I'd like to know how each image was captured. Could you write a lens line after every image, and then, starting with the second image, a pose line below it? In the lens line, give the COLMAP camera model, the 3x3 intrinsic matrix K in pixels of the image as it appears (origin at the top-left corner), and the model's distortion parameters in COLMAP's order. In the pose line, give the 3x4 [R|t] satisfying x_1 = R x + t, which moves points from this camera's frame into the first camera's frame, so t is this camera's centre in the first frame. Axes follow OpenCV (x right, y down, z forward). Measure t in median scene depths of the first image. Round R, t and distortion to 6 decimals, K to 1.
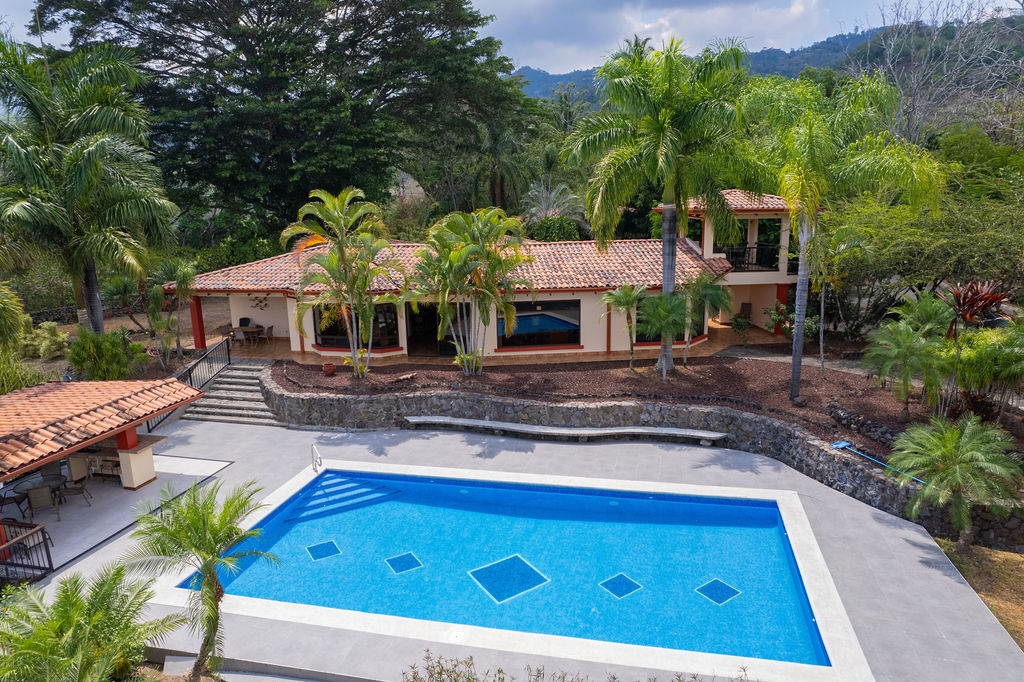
lens RADIAL K [[647.5, 0, 512.0], [0, 647.5, 341.0], [0, 0, 1]] dist [-0.102238, 0.084700]
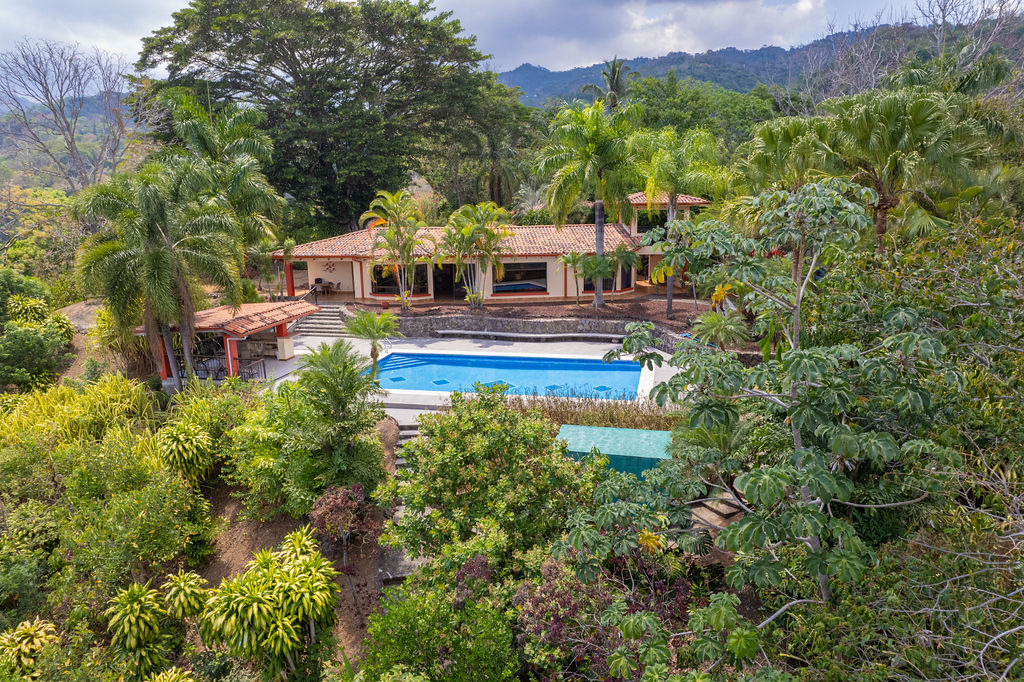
lens RADIAL K [[647.5, 0, 512.0], [0, 647.5, 341.0], [0, 0, 1]] dist [-0.102238, 0.084700]
pose [[0.999999, 0.001513, -0.000466, 0.025515], [-0.001511, 0.999989, 0.004540, 0.122634], [0.000473, -0.004539, 0.999990, -0.565979]]
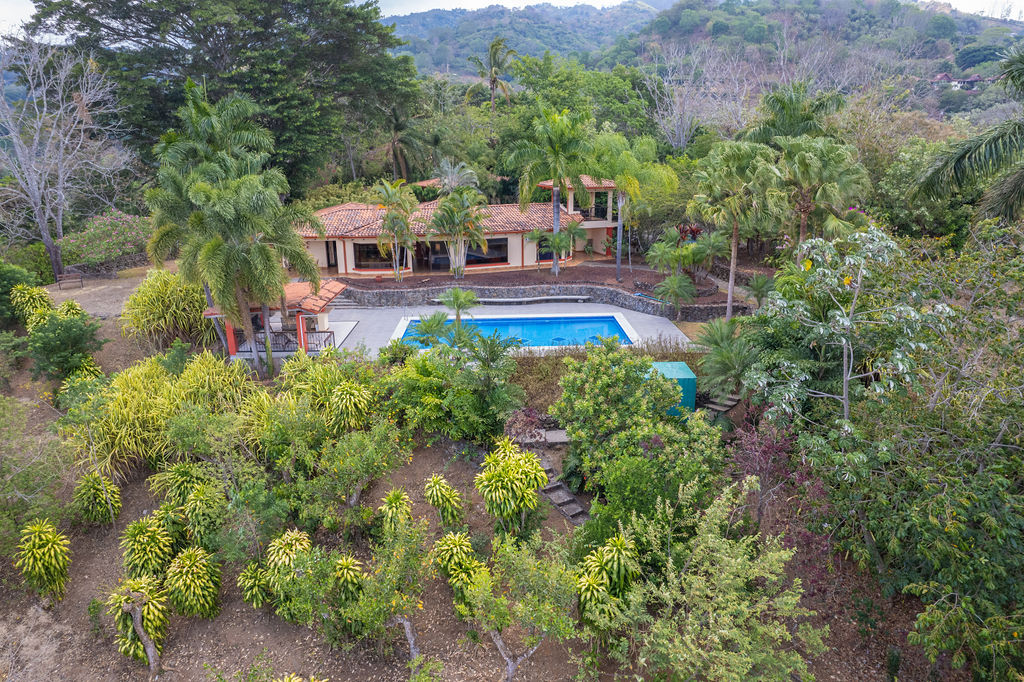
lens RADIAL K [[647.5, 0, 512.0], [0, 647.5, 341.0], [0, 0, 1]] dist [-0.102238, 0.084700]
pose [[0.964723, -0.062410, 0.255763, -0.391710], [0.043574, 0.995948, 0.078669, 0.090254], [-0.259637, -0.064749, 0.963533, -0.843660]]
